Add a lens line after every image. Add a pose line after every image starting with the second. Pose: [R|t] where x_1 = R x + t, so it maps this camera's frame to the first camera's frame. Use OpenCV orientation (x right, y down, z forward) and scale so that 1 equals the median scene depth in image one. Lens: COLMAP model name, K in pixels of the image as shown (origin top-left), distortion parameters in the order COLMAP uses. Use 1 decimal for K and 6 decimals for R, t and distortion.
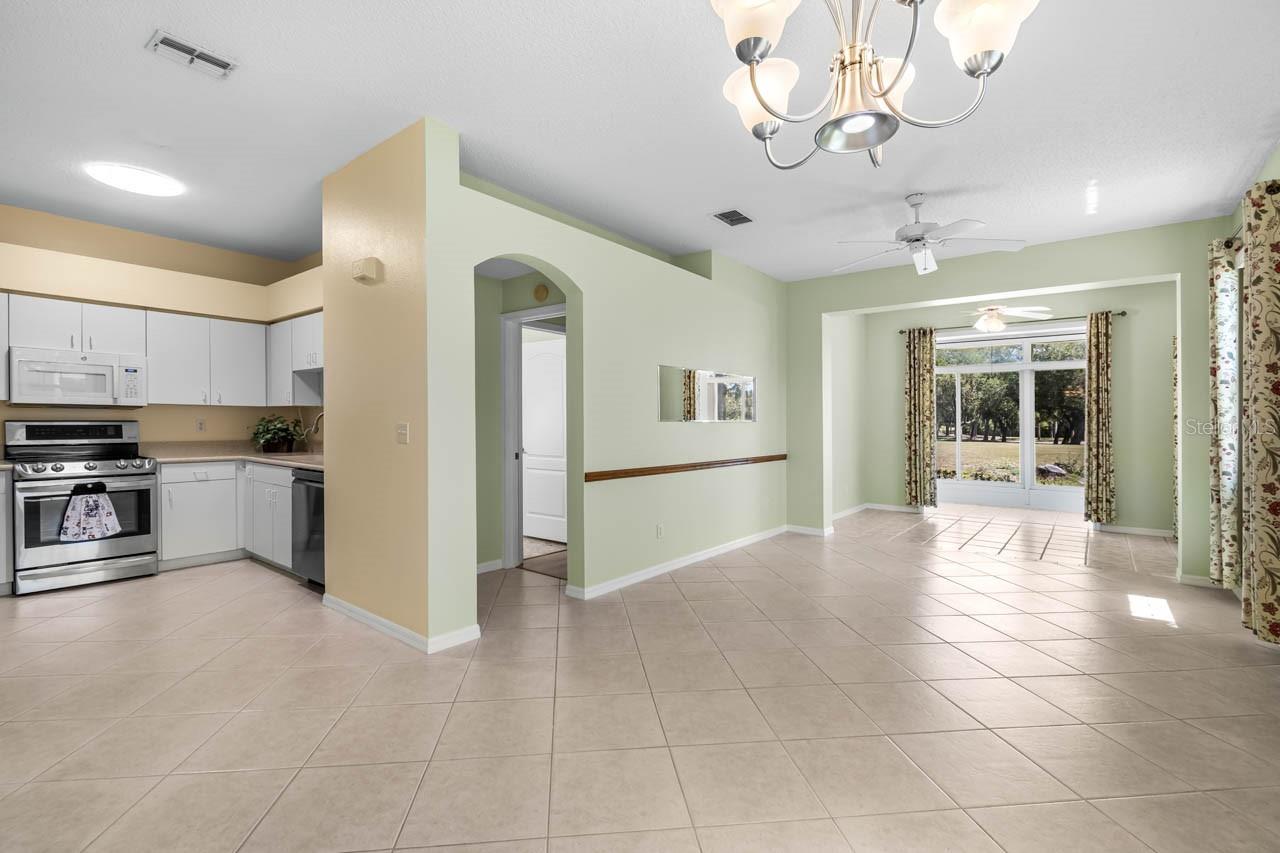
lens RADIAL K [[576.7, 0, 628.0], [0, 576.7, 395.8], [0, 0, 1]] dist [0.006443, 0.000158]
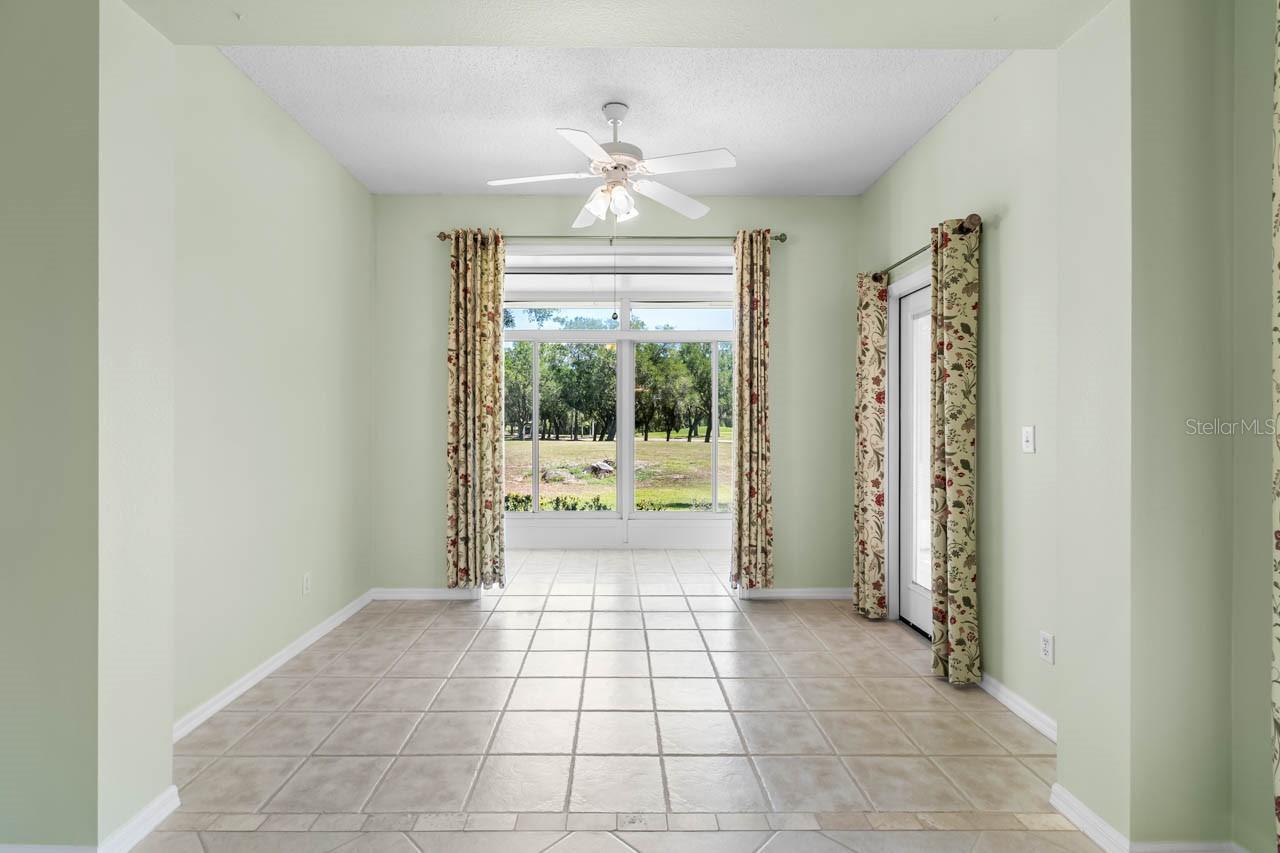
lens RADIAL K [[576.7, 0, 617.8], [0, 576.7, 449.8], [0, 0, 1]] dist [0.006443, 0.000158]
pose [[0.773273, -0.034654, 0.633125, 0.287414], [-0.023868, 0.996207, 0.083679, 0.027978], [-0.633623, -0.079818, 0.769513, 0.542335]]
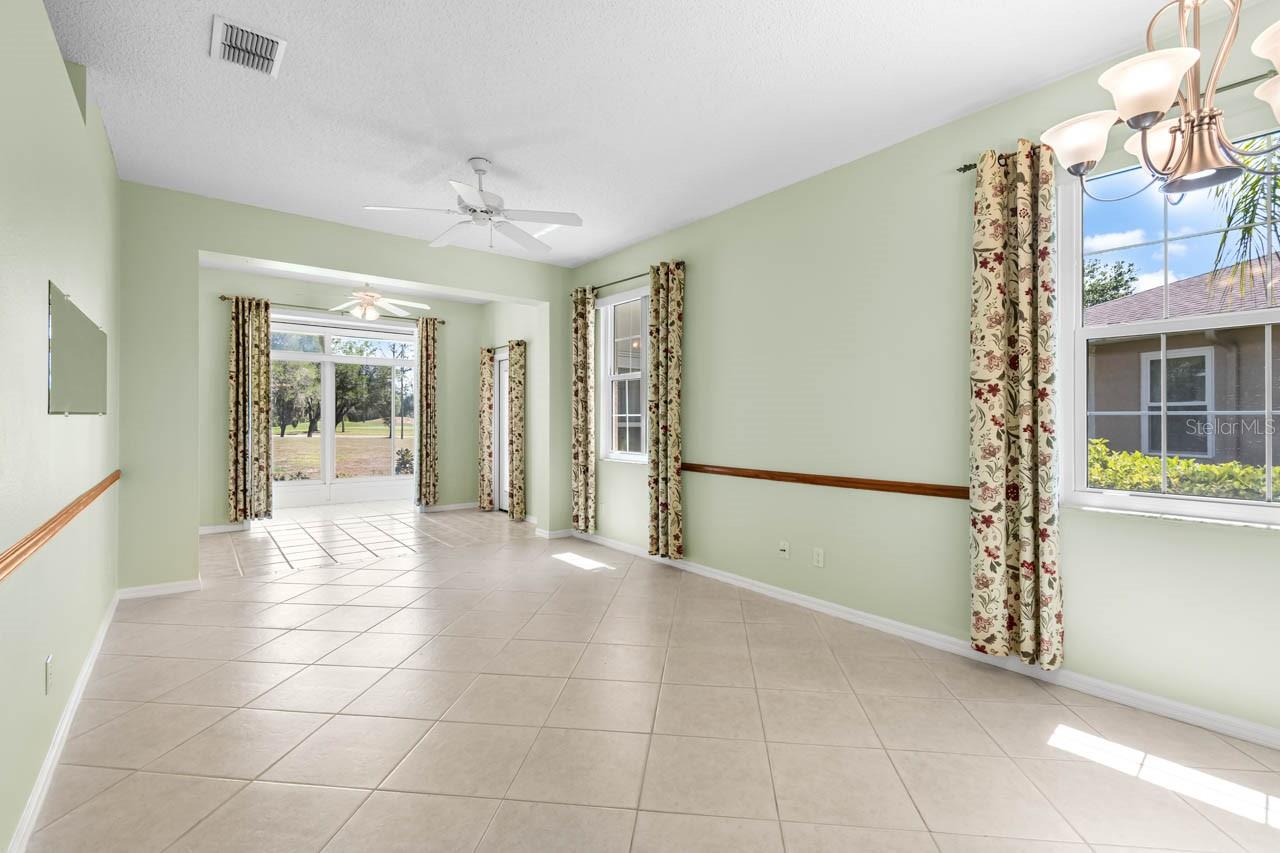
lens RADIAL K [[576.7, 0, 647.0], [0, 576.7, 394.4], [0, 0, 1]] dist [0.006443, 0.000158]
pose [[0.215678, 0.036771, 0.975772, -0.160624], [-0.046882, 0.998528, -0.027266, 0.013004], [-0.975338, -0.039865, 0.217084, 0.294882]]
